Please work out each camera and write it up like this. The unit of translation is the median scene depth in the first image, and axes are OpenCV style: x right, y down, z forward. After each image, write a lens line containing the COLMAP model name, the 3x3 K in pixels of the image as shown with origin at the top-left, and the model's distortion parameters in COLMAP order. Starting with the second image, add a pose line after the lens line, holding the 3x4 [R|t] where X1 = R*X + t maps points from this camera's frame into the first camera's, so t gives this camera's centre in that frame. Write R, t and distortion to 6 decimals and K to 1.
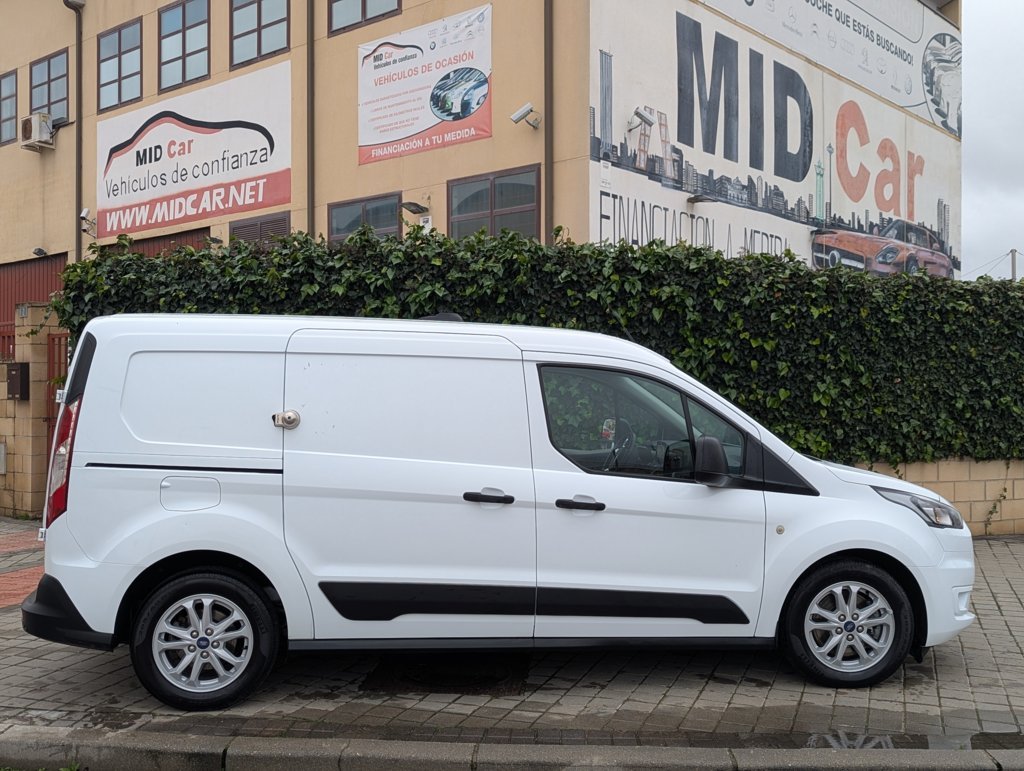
lens RADIAL K [[1098.5, 0, 509.2], [0, 1098.5, 384.3], [0, 0, 1]] dist [0.042778, 0.000000]
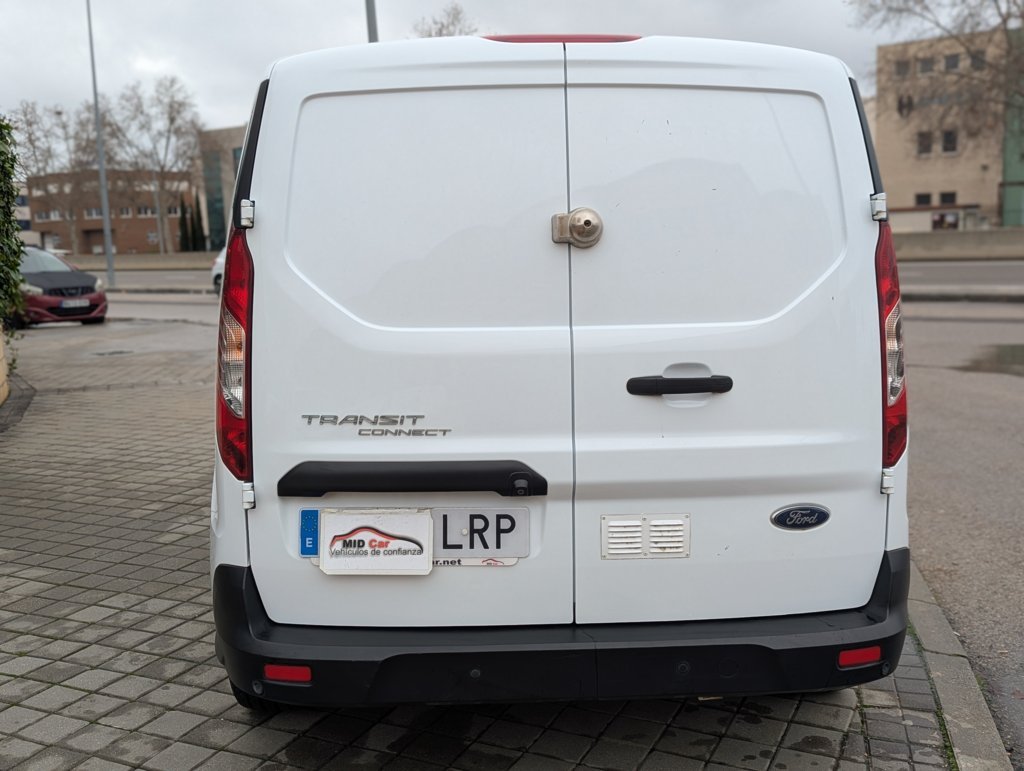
lens RADIAL K [[1098.5, 0, 512.3], [0, 1098.5, 380.9], [0, 0, 1]] dist [0.042778, 0.000000]
pose [[0.073773, -0.142260, 0.987076, -0.862582], [0.020090, 0.989785, 0.141149, 0.014353], [-0.997073, 0.009417, 0.075878, 1.051828]]
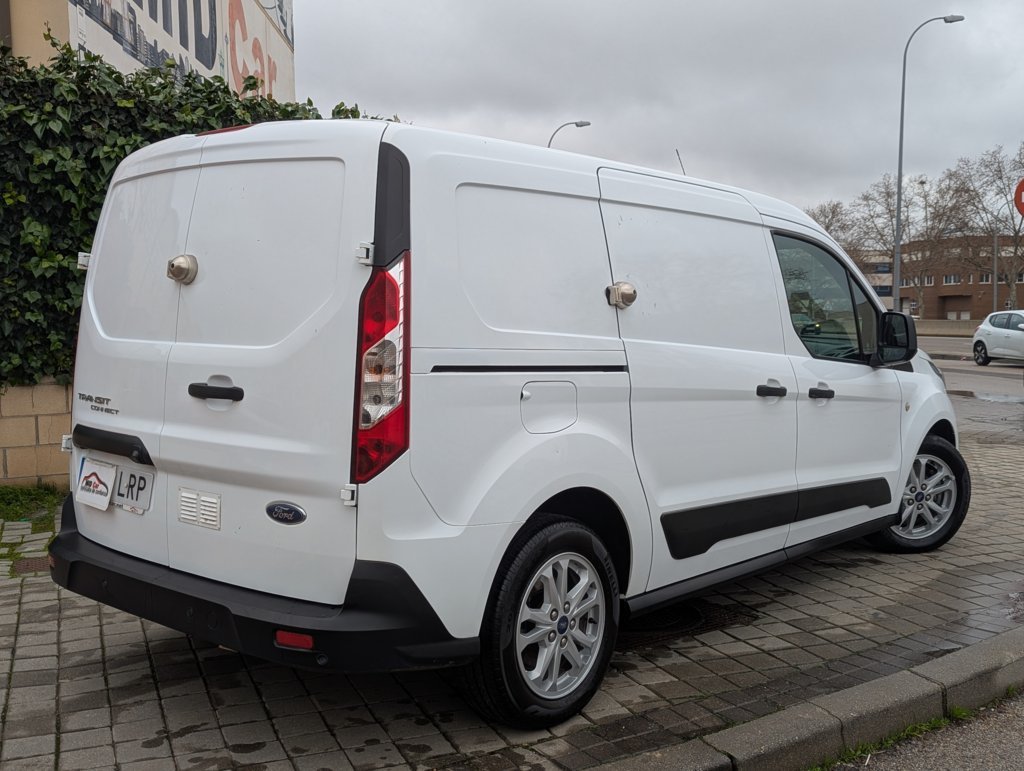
lens RADIAL K [[1098.5, 0, 513.9], [0, 1098.5, 388.9], [0, 0, 1]] dist [0.042778, 0.000000]
pose [[0.743982, -0.055019, 0.665931, -0.681075], [0.001753, 0.996762, 0.080394, 0.033142], [-0.668198, -0.058644, 0.741669, 0.487373]]
